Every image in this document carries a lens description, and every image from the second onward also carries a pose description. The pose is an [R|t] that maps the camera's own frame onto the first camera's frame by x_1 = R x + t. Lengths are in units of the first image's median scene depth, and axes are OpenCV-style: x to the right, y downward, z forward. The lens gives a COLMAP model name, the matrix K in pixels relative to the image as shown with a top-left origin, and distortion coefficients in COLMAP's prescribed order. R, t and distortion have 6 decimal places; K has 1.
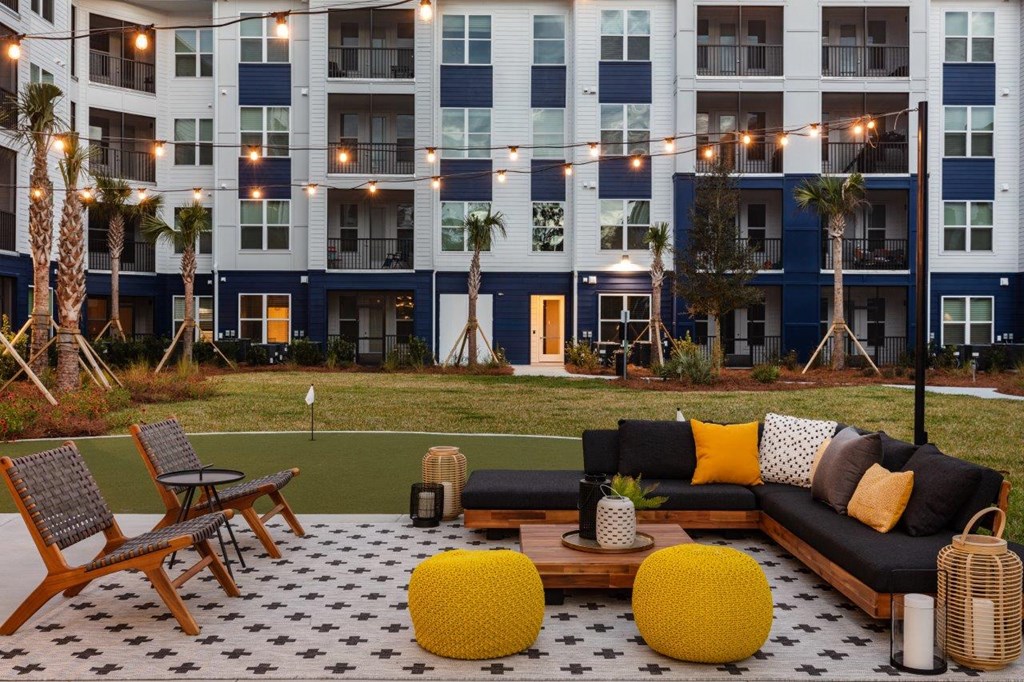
lens RADIAL K [[961.9, 0, 512.0], [0, 961.9, 341.0], [0, 0, 1]] dist [-0.003129, -0.009042]
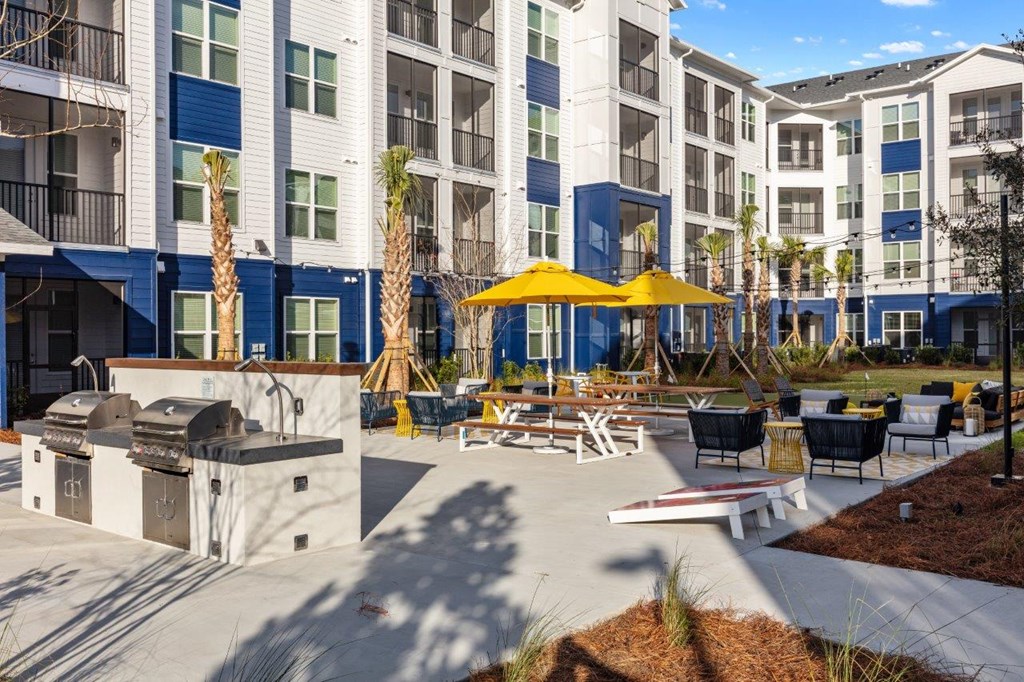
lens RADIAL K [[961.9, 0, 512.0], [0, 961.9, 341.0], [0, 0, 1]] dist [-0.003129, -0.009042]
pose [[0.767960, -0.003338, -0.640490, 0.185197], [0.002623, 0.999994, -0.002067, -0.006395], [0.640493, -0.000093, 0.767964, -0.382989]]
